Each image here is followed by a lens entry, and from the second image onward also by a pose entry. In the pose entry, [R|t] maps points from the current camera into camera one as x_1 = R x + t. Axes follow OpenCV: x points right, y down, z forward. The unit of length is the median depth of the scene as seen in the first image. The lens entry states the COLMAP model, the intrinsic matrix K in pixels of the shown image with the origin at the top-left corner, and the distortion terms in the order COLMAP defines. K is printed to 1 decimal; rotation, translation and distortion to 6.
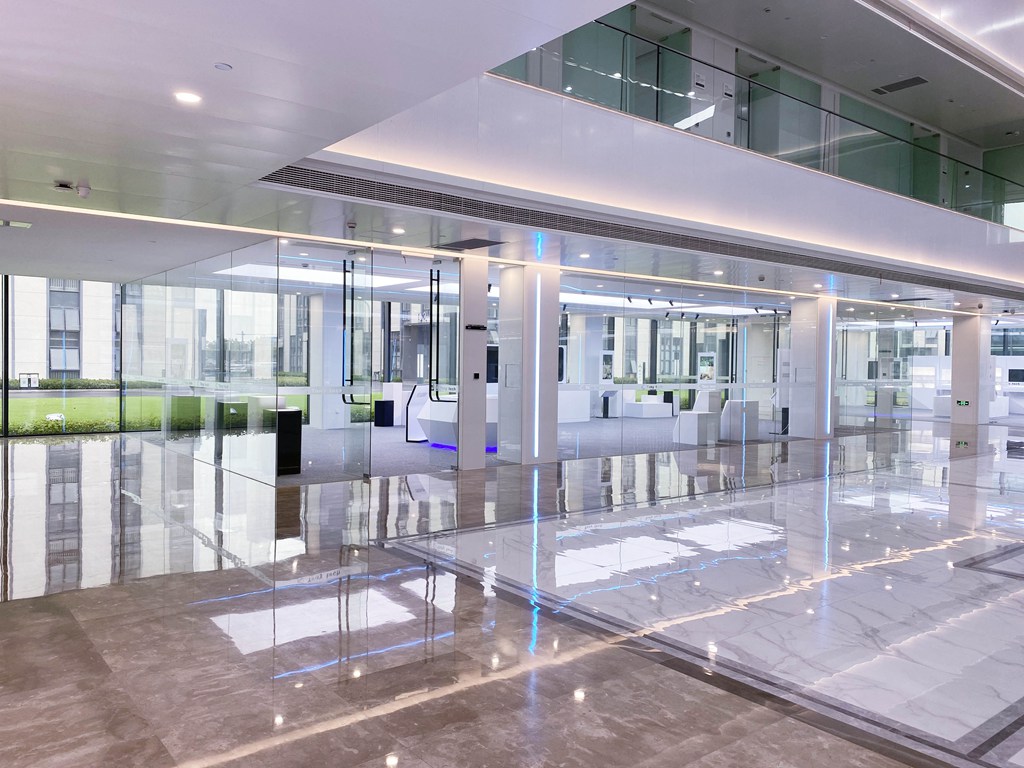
lens RADIAL K [[778.3, 0, 517.9], [0, 778.3, 380.9], [0, 0, 1]] dist [0.025926, -0.021073]
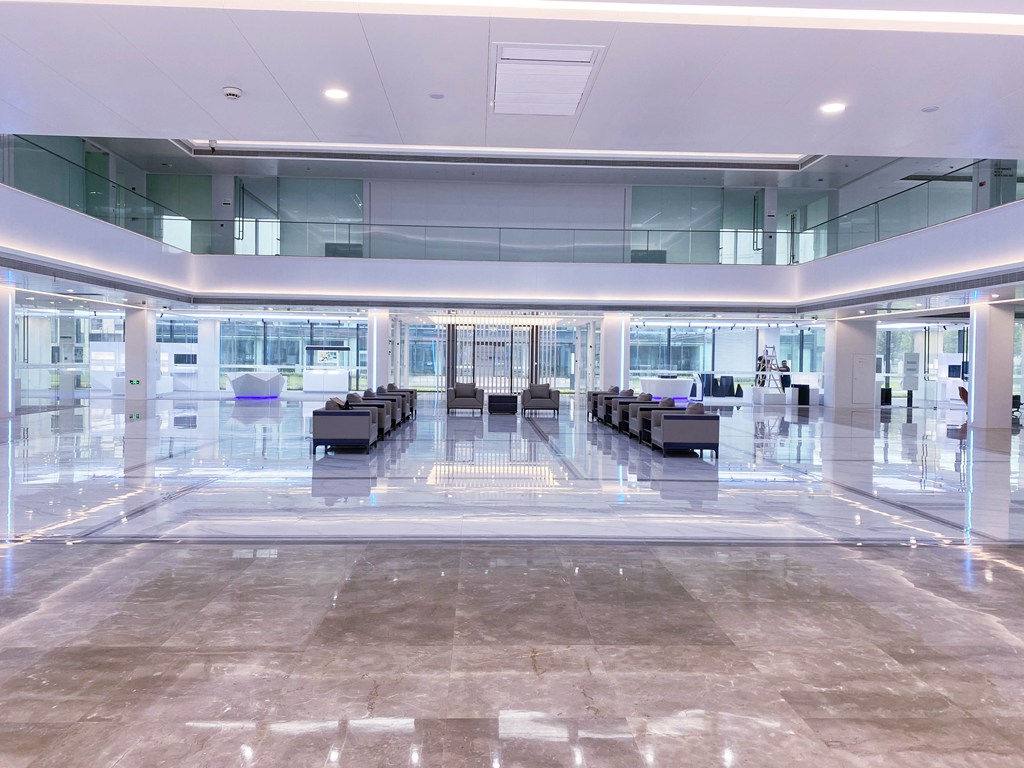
lens RADIAL K [[778.3, 0, 506.2], [0, 778.3, 376.3], [0, 0, 1]] dist [0.025926, -0.021073]
pose [[0.587799, -0.020286, 0.808753, -0.060245], [0.010160, 0.999792, 0.017694, 0.004092], [-0.808943, -0.002183, 0.587883, -0.153430]]
